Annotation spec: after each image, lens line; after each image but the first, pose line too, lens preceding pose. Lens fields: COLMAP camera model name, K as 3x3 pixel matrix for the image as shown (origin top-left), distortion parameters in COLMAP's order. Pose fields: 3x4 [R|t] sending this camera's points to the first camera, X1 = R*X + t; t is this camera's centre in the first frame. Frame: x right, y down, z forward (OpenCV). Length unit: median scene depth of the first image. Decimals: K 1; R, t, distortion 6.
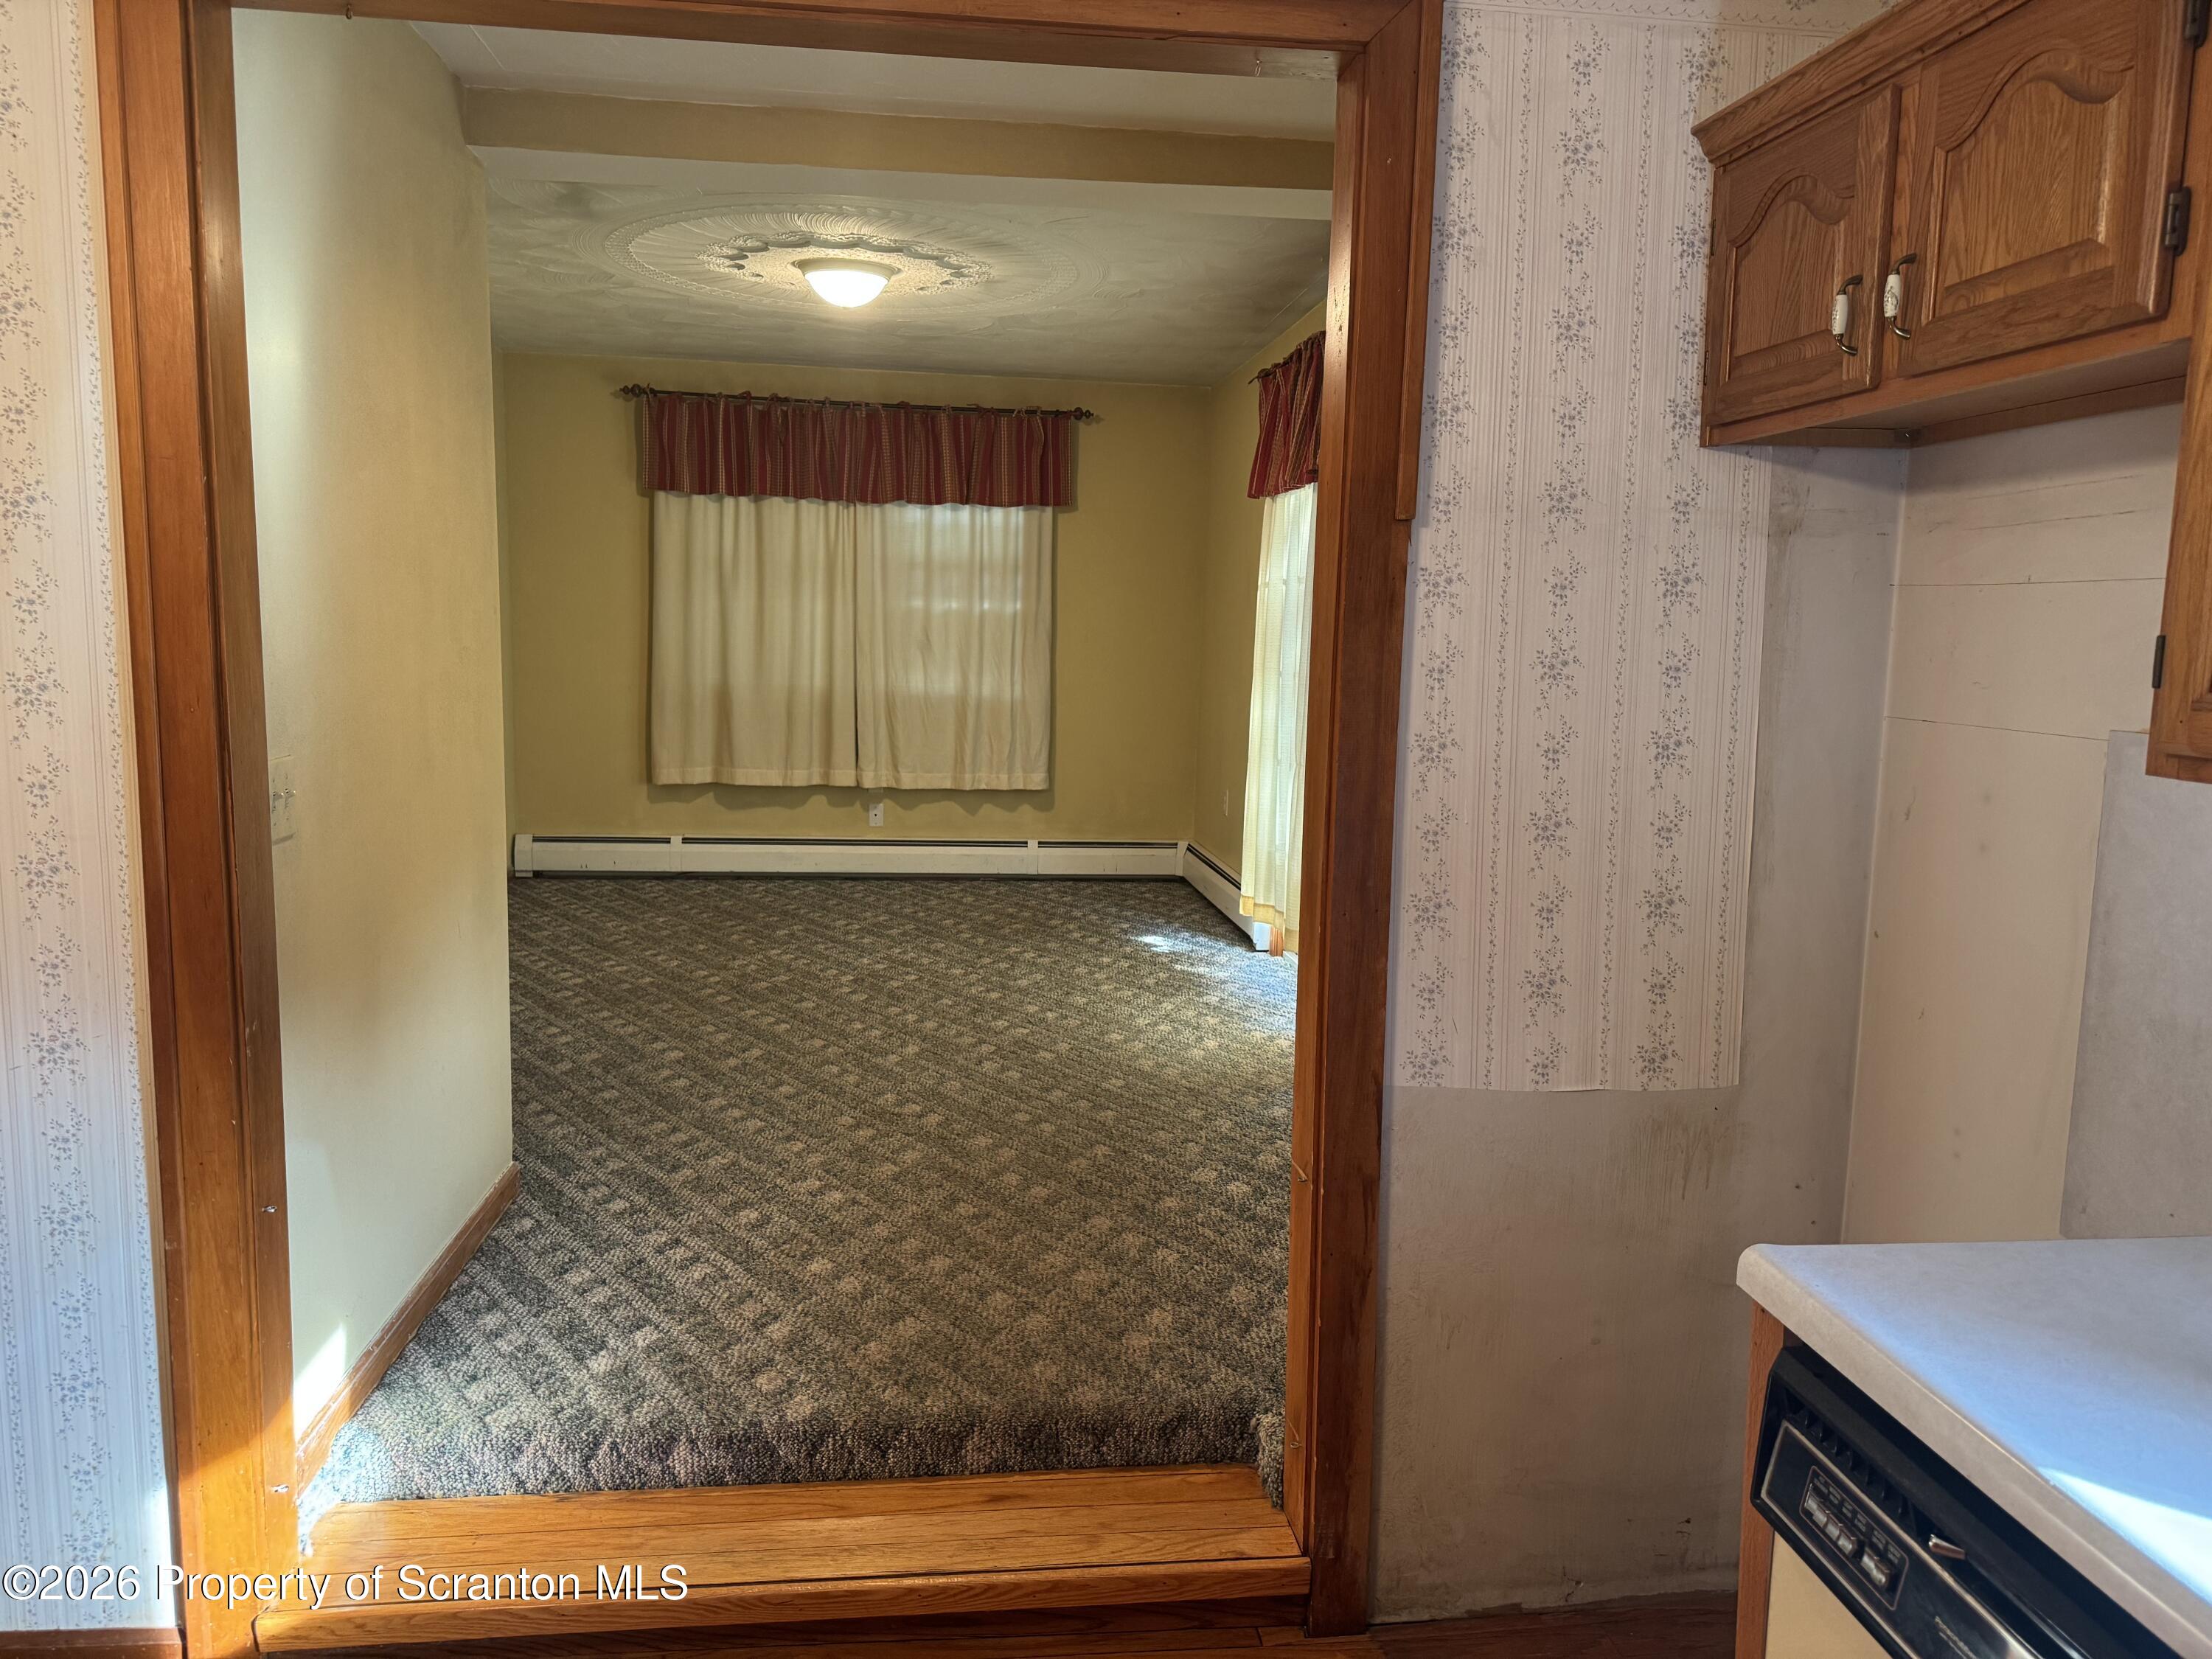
lens RADIAL K [[1556.9, 0, 1112.4], [0, 1556.9, 819.2], [0, 0, 1]] dist [0.042795, -0.050587]
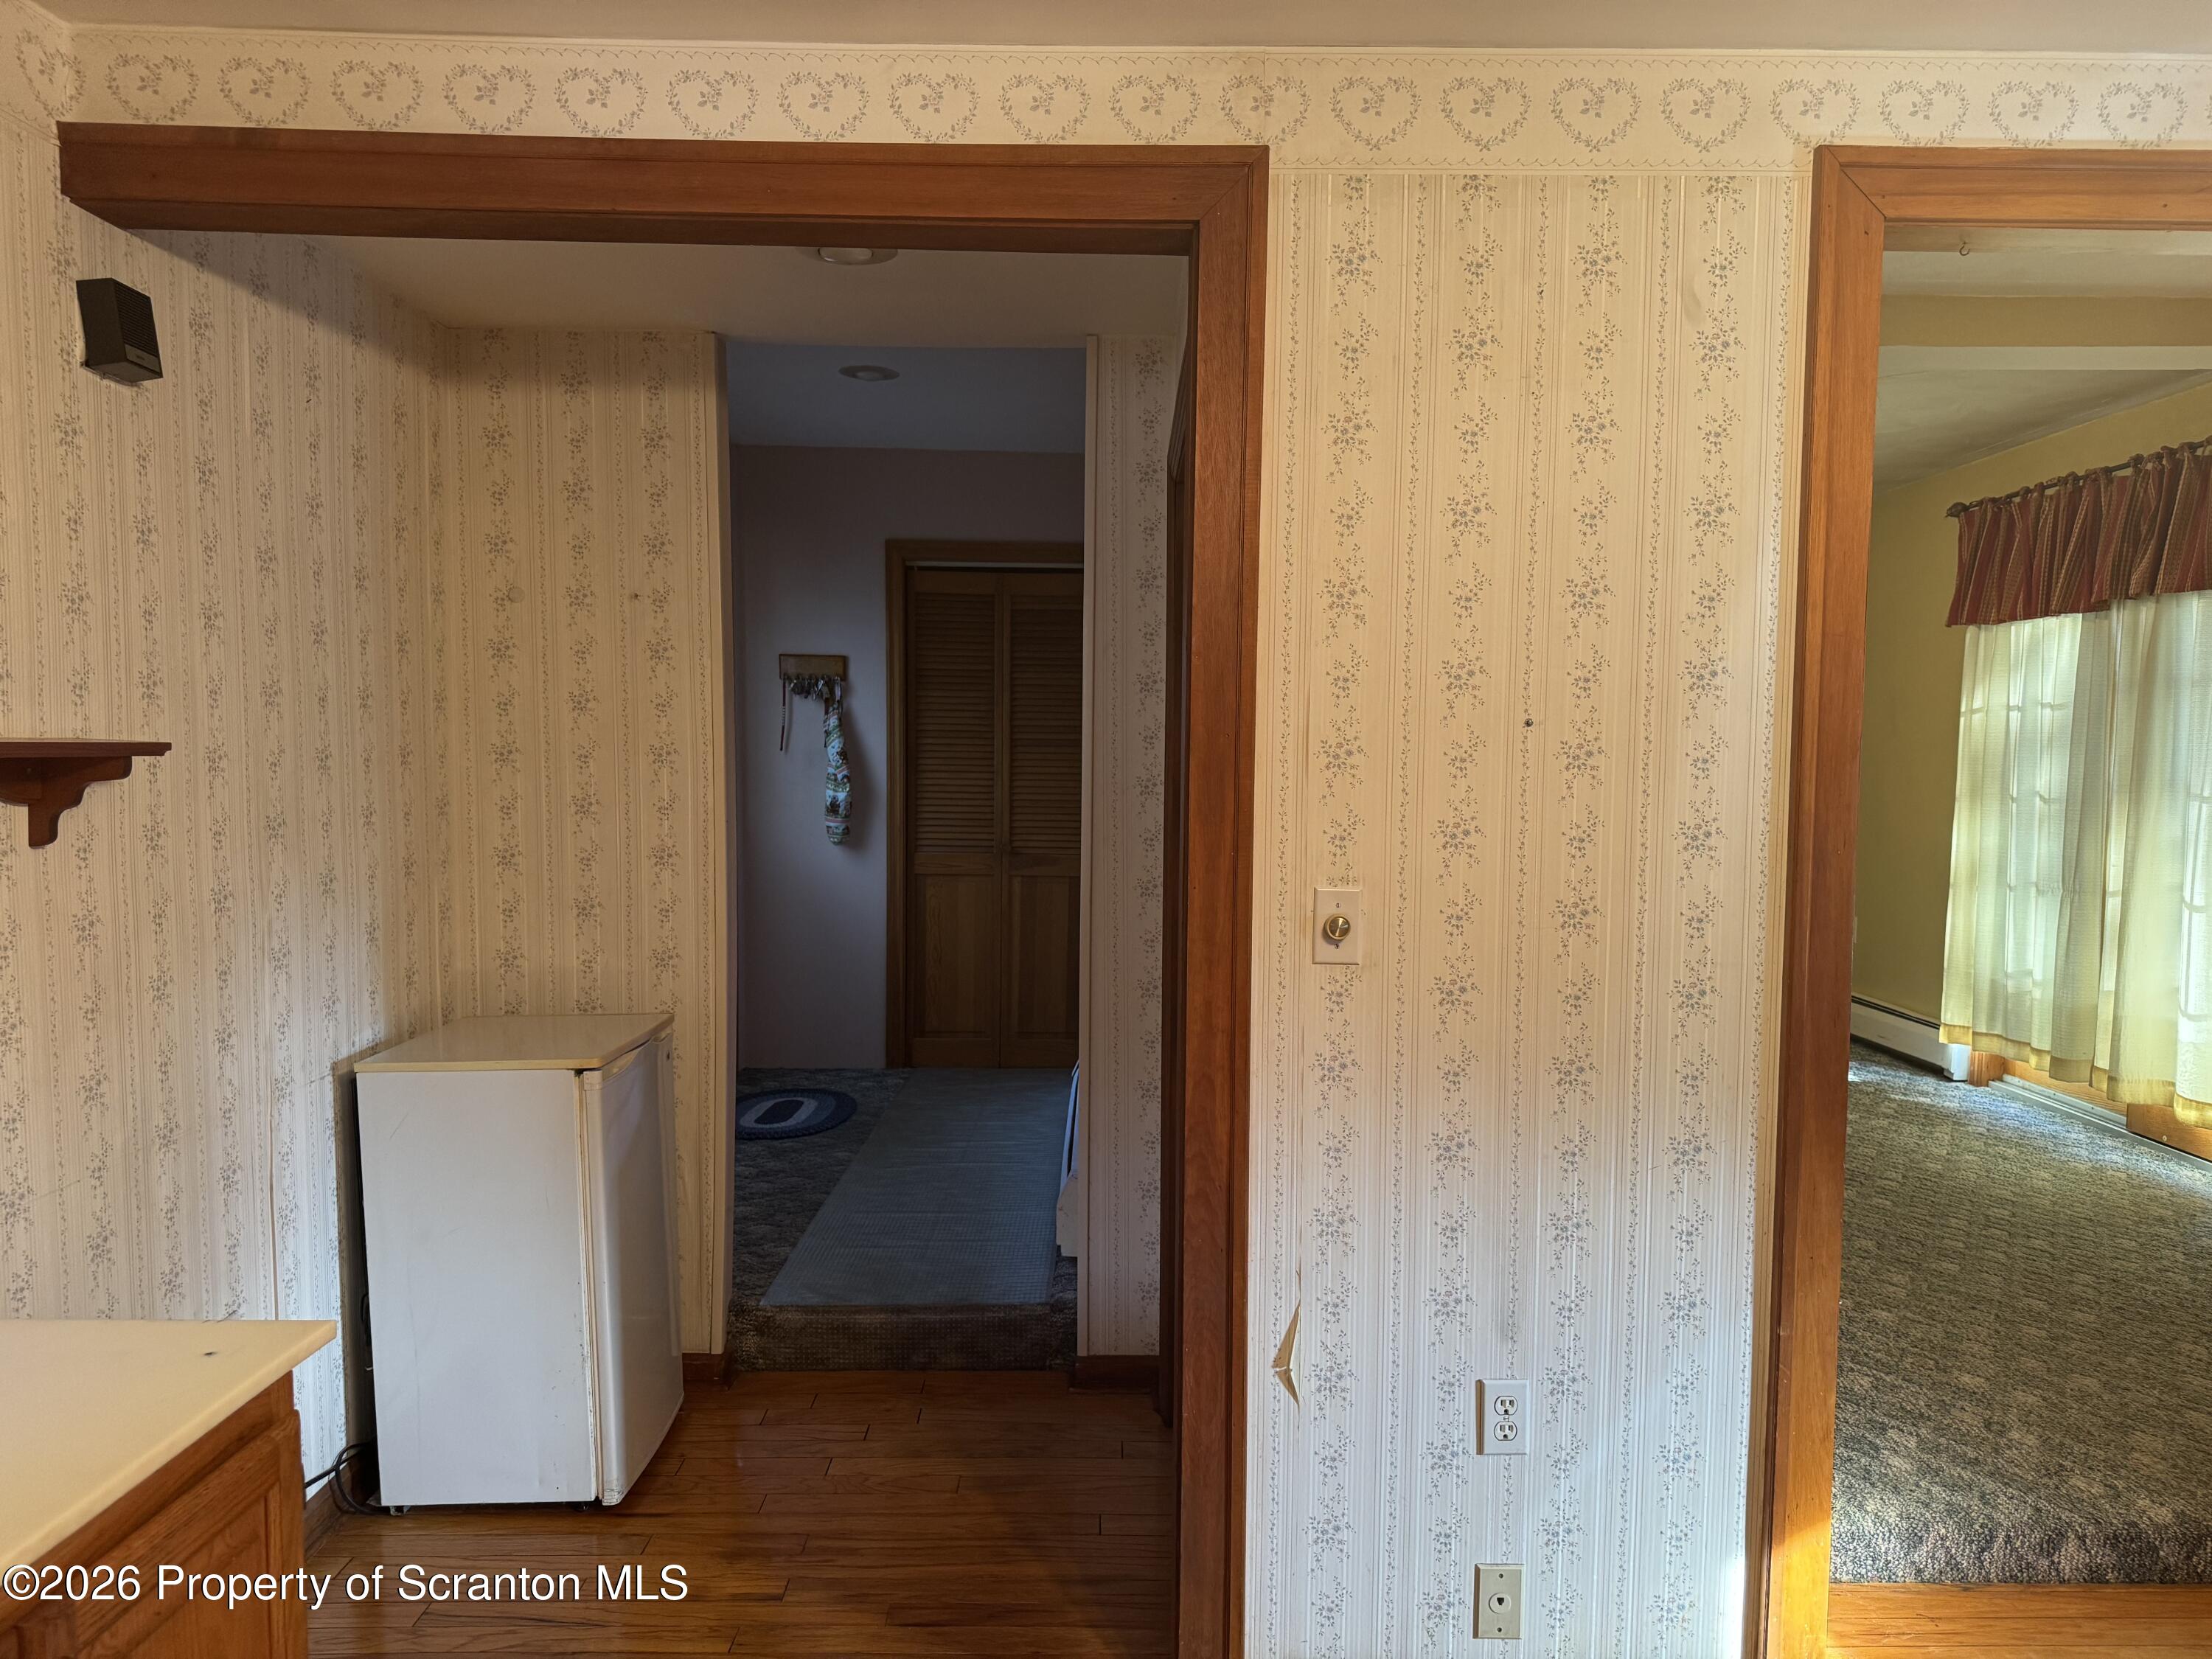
lens RADIAL K [[1556.9, 0, 1124.9], [0, 1556.9, 850.6], [0, 0, 1]] dist [0.042795, -0.050587]
pose [[0.993317, -0.006904, -0.115207, -0.712752], [-0.000282, 0.998061, -0.062244, -0.000288], [0.115413, 0.061860, 0.991389, -0.138638]]
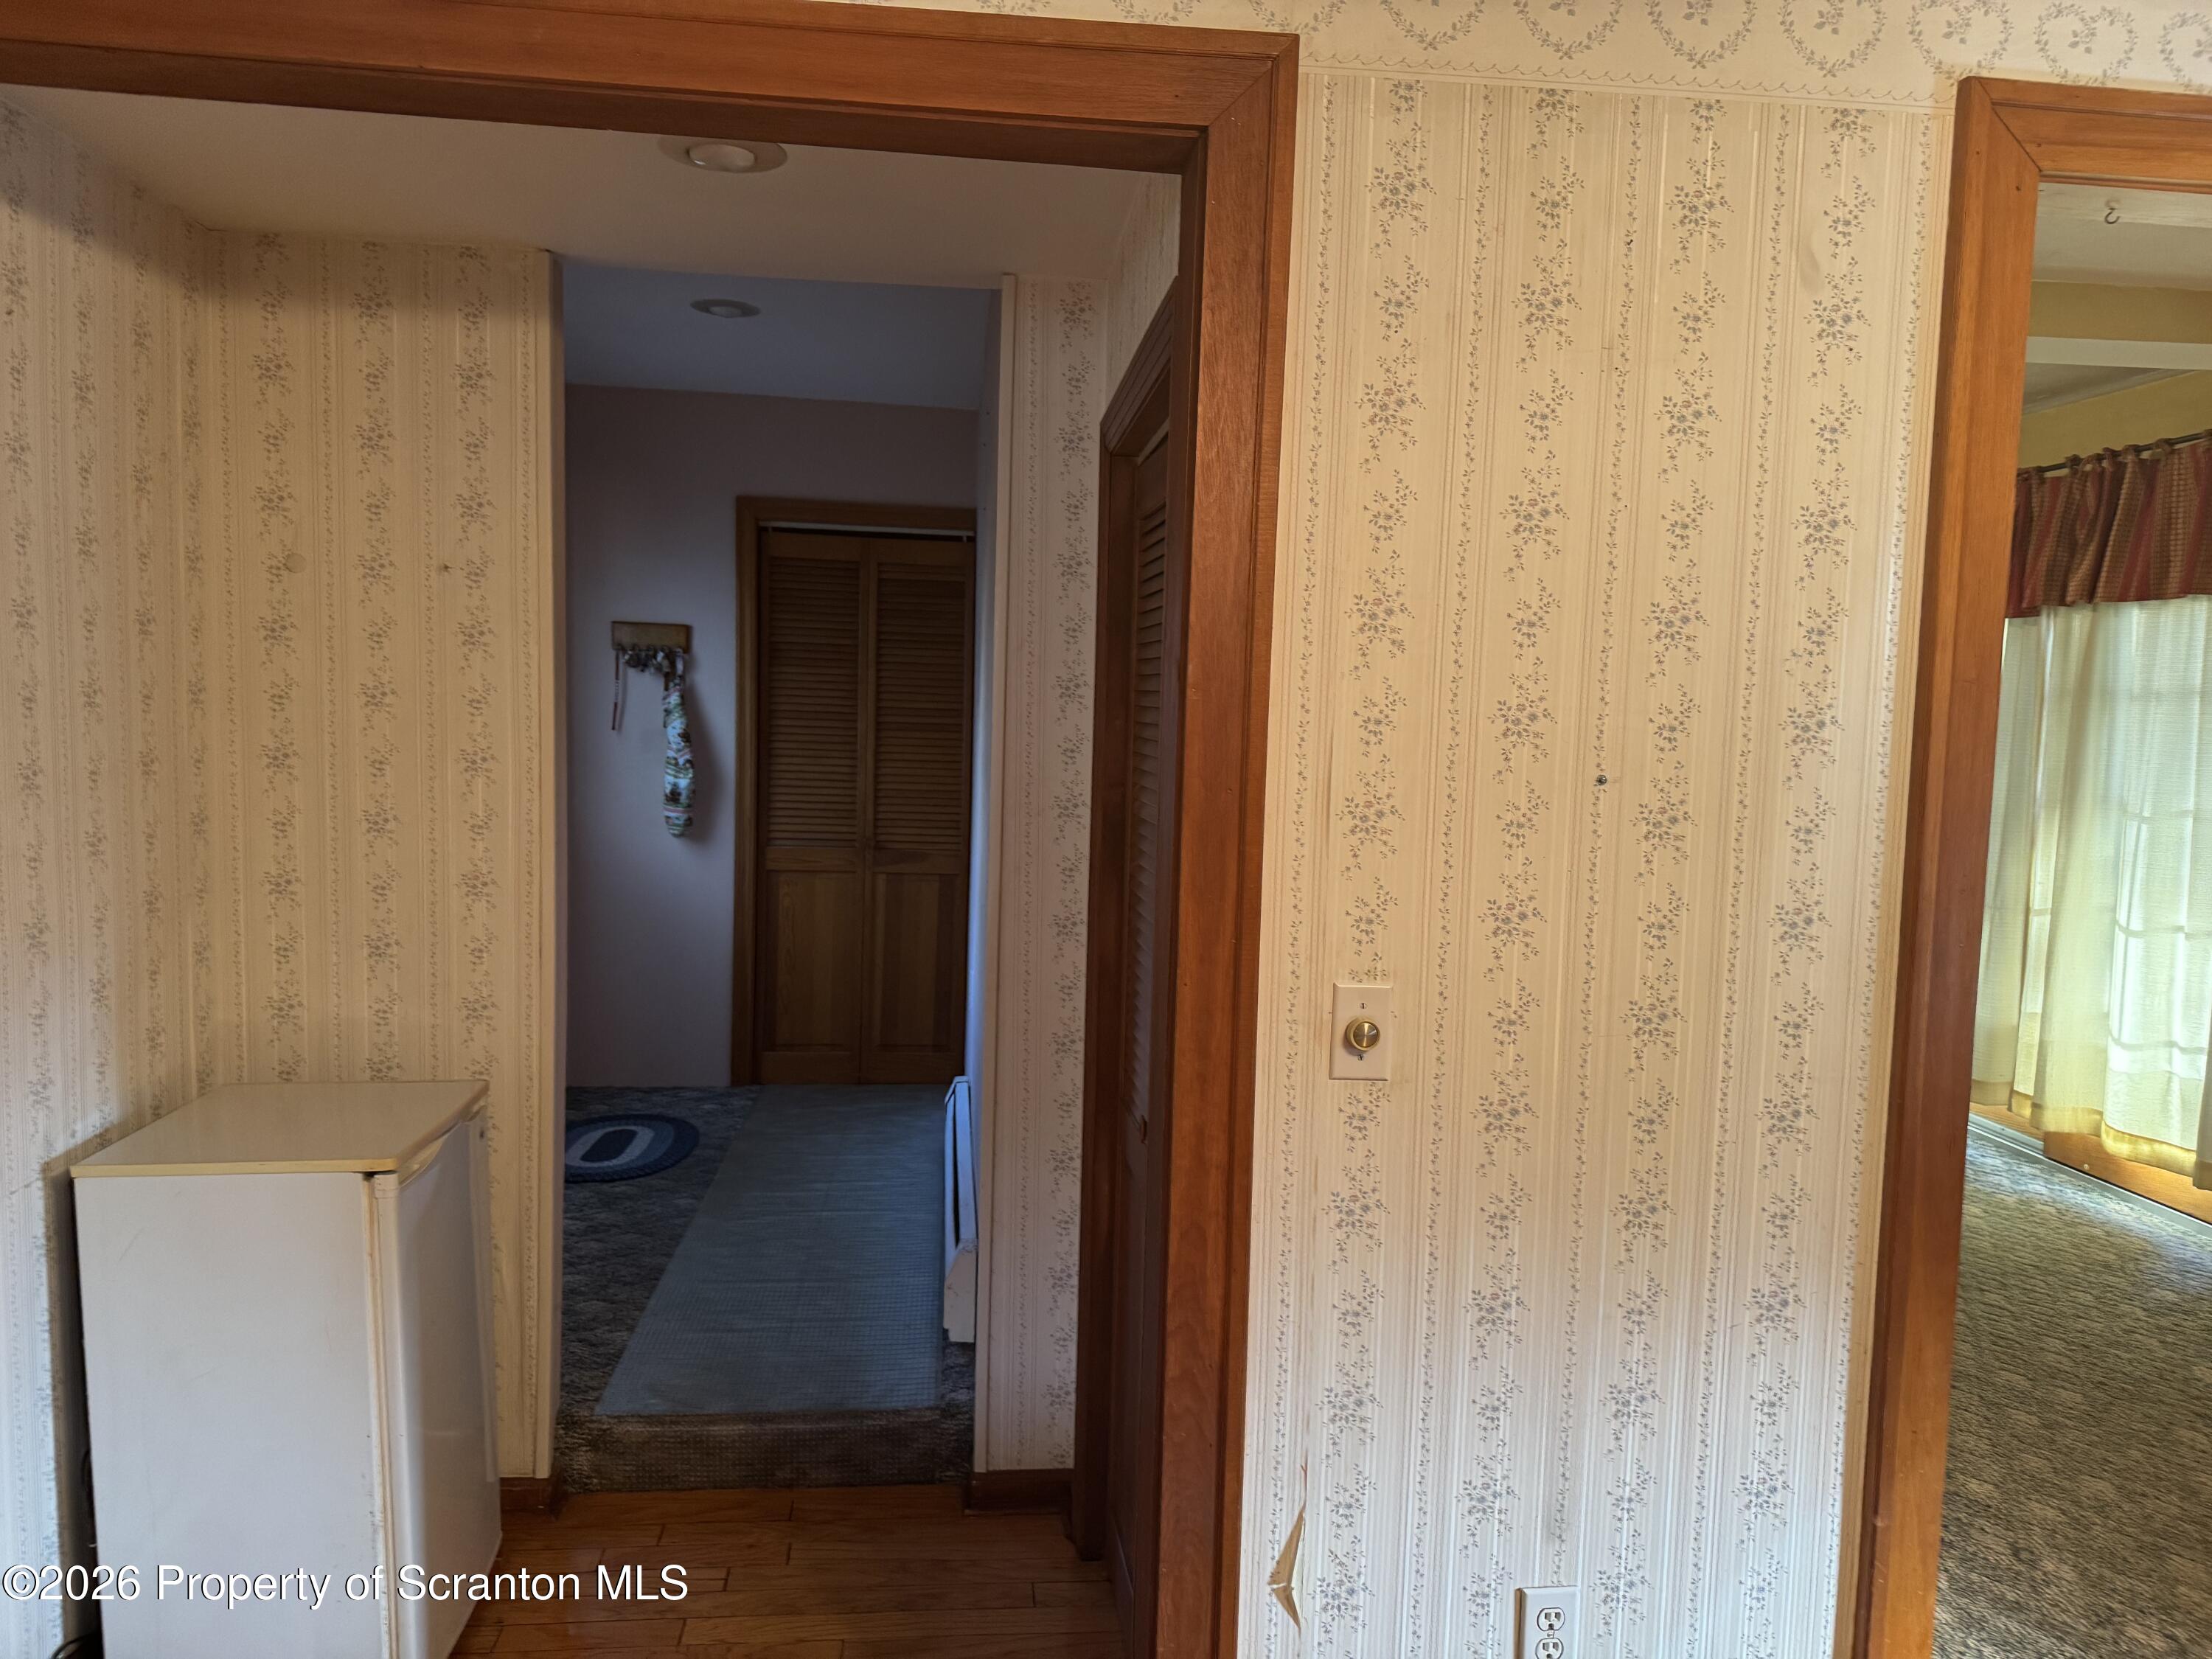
lens RADIAL K [[1556.9, 0, 1103.9], [0, 1556.9, 829.7], [0, 0, 1]] dist [0.042795, -0.050587]
pose [[0.999769, 0.007191, -0.020262, -0.793569], [-0.008152, 0.998825, -0.047777, -0.066104], [0.019895, 0.047931, 0.998652, 0.038208]]
